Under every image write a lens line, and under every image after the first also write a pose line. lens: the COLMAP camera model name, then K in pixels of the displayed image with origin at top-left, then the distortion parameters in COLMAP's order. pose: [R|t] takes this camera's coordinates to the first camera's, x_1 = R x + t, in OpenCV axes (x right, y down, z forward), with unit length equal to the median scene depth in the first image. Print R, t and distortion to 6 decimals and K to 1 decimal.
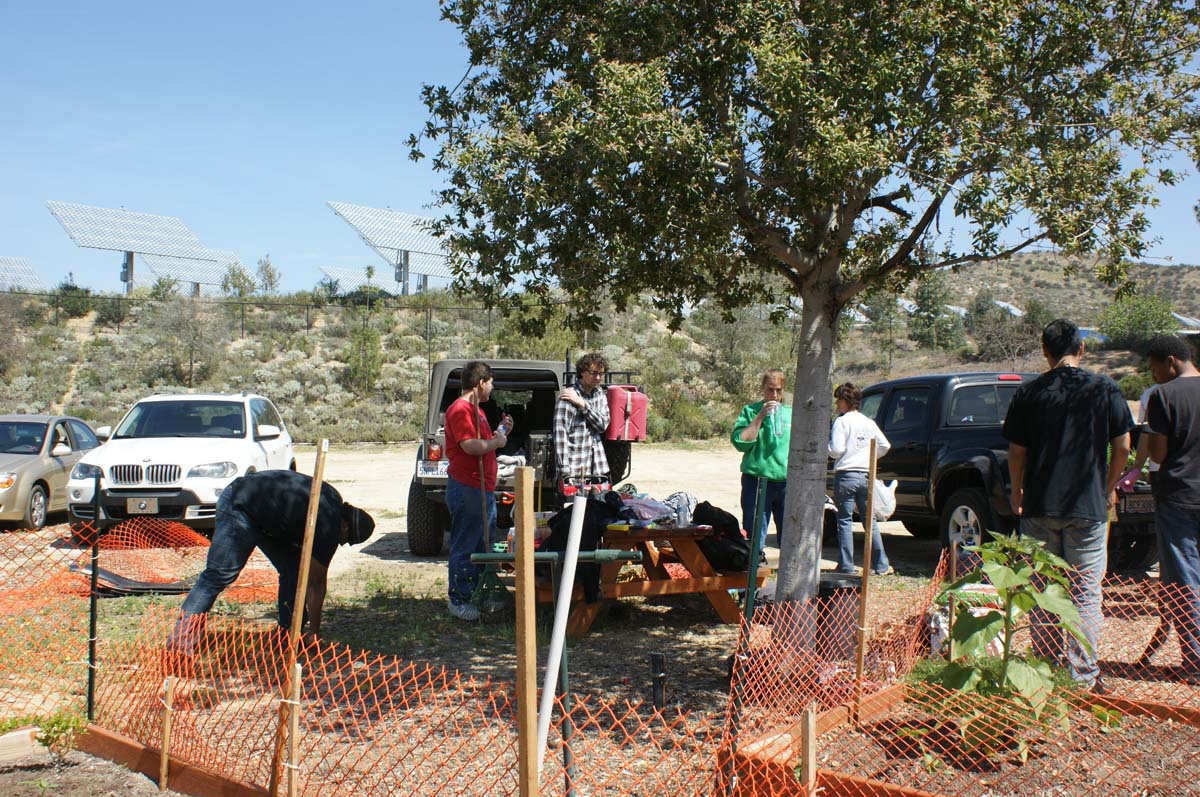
lens RADIAL K [[1191.1, 0, 600.0], [0, 1191.1, 398.5], [0, 0, 1]] dist [-0.148745, 0.164728]
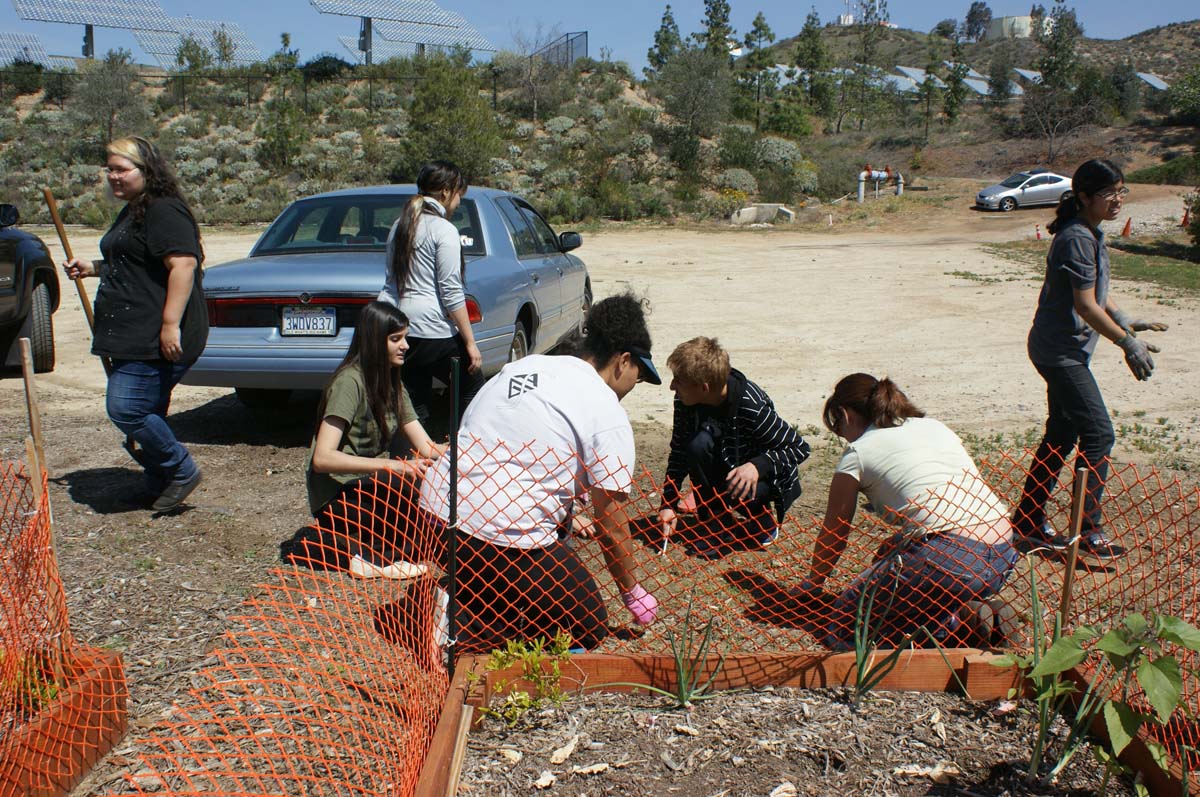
lens RADIAL K [[1191.1, 0, 600.0], [0, 1191.1, 398.5], [0, 0, 1]] dist [-0.148745, 0.164728]
pose [[0.990660, 0.028603, -0.133325, 0.157256], [-0.003327, 0.982531, 0.186070, -0.000608], [0.136318, -0.183889, 0.973449, 0.070665]]
